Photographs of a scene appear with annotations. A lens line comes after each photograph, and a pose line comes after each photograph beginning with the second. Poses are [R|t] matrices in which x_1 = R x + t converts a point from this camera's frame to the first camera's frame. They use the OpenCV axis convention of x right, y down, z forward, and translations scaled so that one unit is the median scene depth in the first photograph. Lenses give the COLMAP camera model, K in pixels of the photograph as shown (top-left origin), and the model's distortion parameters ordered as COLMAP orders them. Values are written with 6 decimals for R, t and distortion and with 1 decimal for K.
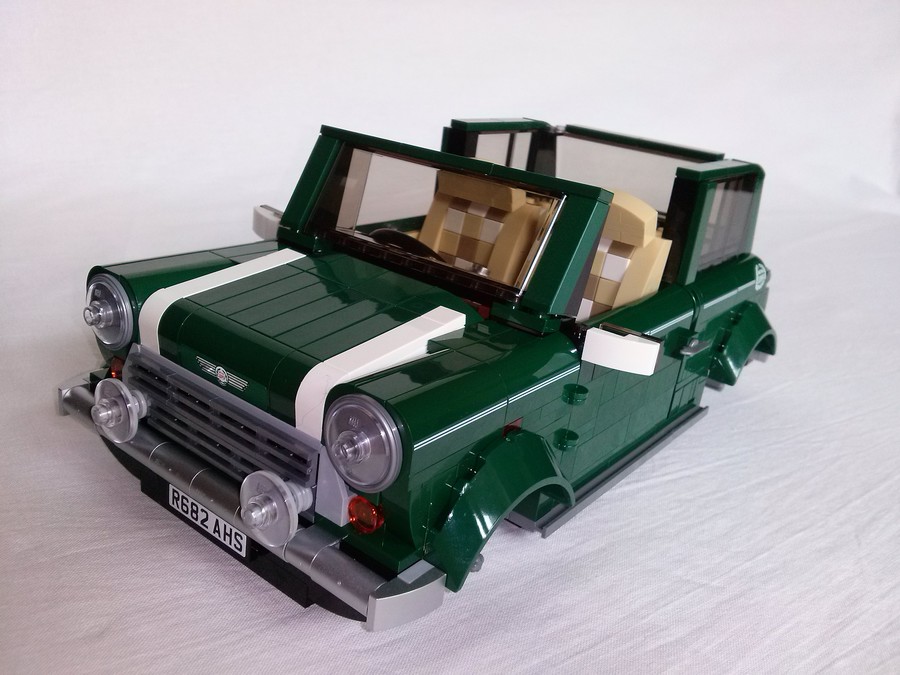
lens RADIAL K [[828.6, 0, 450.0], [0, 828.6, 337.5], [0, 0, 1]] dist [-0.006888, -0.026400]
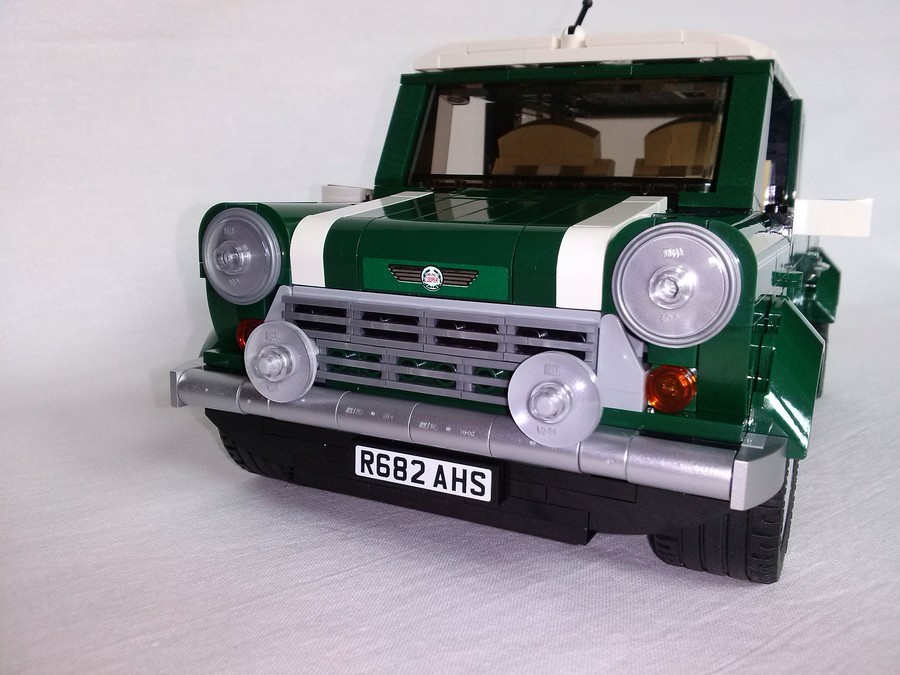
lens RADIAL K [[828.6, 0, 450.0], [0, 828.6, 337.5], [0, 0, 1]] dist [-0.006888, -0.026400]
pose [[0.974739, -0.143029, 0.171541, -0.374041], [0.168785, 0.974726, -0.146359, 0.208165], [-0.146272, 0.171615, 0.974245, 0.190022]]
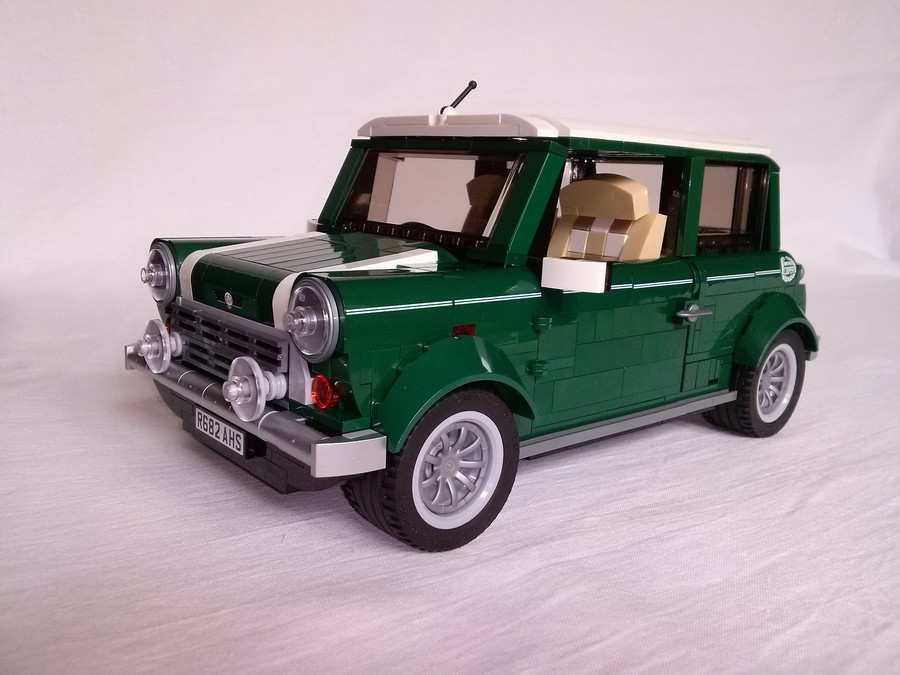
lens RADIAL K [[835.3, 0, 455.7], [0, 835.3, 352.5], [0, 0, 1]] dist [-0.011460, -0.018166]
pose [[0.979414, -0.036387, -0.198556, 0.264788], [0.003657, 0.986657, -0.162773, 0.294953], [0.201829, 0.158696, 0.966478, -0.088841]]
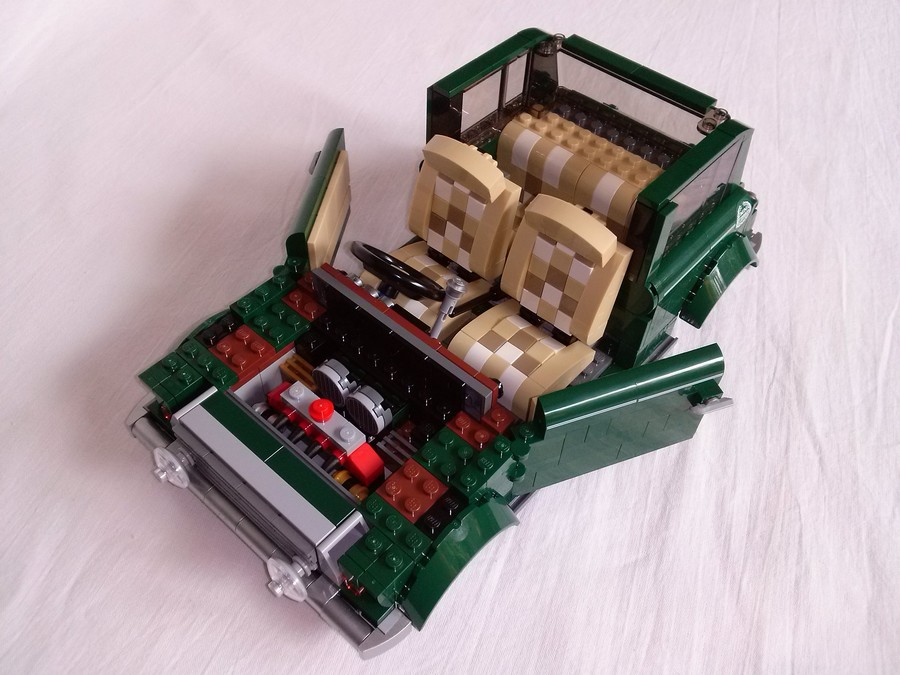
lens RADIAL K [[824.7, 0, 450.0], [0, 824.7, 347.3], [0, 0, 1]] dist [0.002031, -0.006335]
pose [[0.993476, -0.008538, -0.113719, 0.192284], [0.063010, 0.872250, 0.484983, -0.687861], [0.095051, -0.488985, 0.867098, -0.017739]]
